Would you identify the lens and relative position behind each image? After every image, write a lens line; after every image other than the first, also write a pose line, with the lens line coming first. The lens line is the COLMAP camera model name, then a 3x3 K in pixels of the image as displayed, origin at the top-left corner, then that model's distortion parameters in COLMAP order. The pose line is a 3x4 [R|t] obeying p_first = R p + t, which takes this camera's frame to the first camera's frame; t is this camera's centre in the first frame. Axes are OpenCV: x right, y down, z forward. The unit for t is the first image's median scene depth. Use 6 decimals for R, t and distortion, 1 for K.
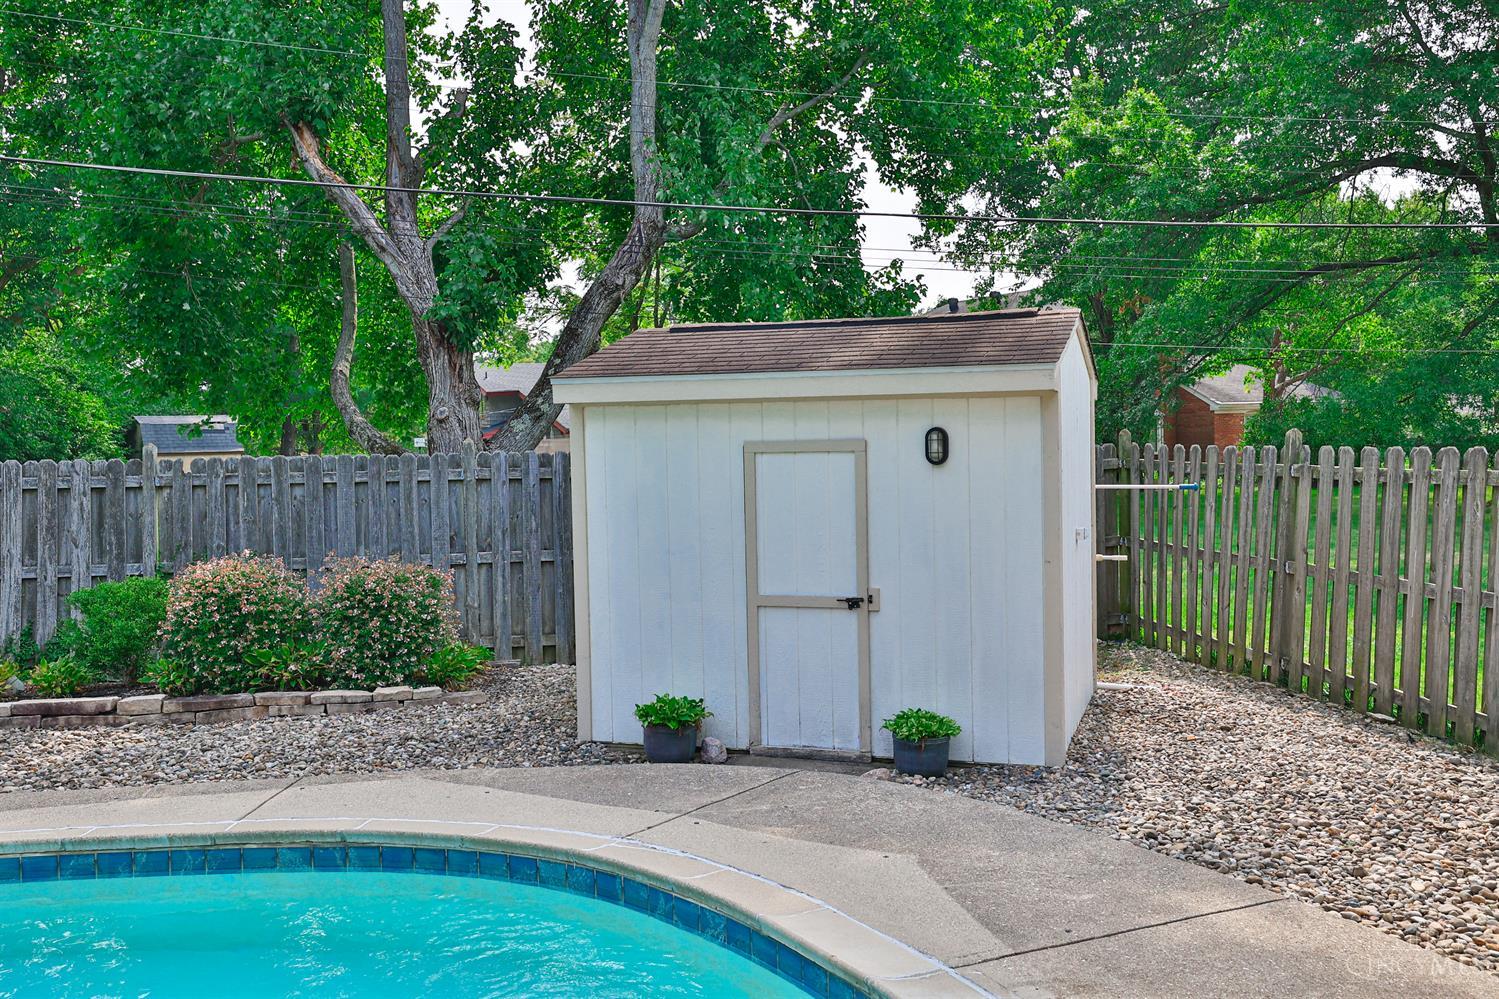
lens RADIAL K [[1406.0, 0, 749.3], [0, 1406.0, 500.1], [0, 0, 1]] dist [0.014681, 0.000000]
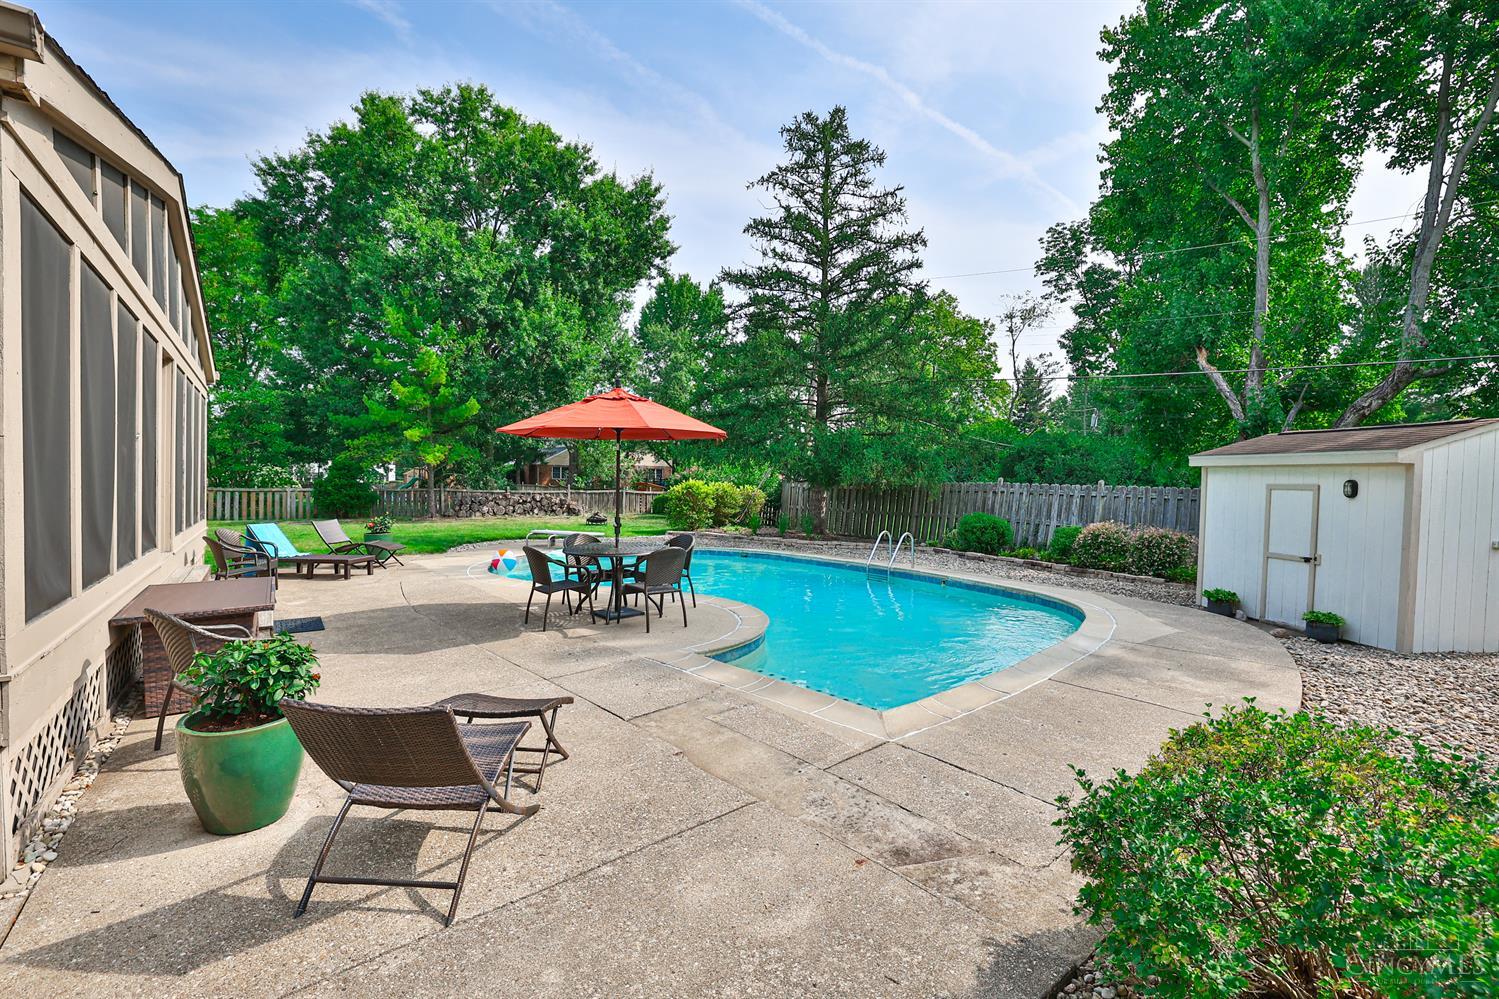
lens RADIAL K [[682.2, 0, 740.2], [0, 682.2, 498.3], [0, 0, 1]] dist [-0.020547, 0.000700]
pose [[0.421074, 0.051008, -0.905591, 0.628726], [-0.067337, 0.997420, 0.024871, 0.011504], [0.904523, 0.050508, 0.423422, -0.239293]]
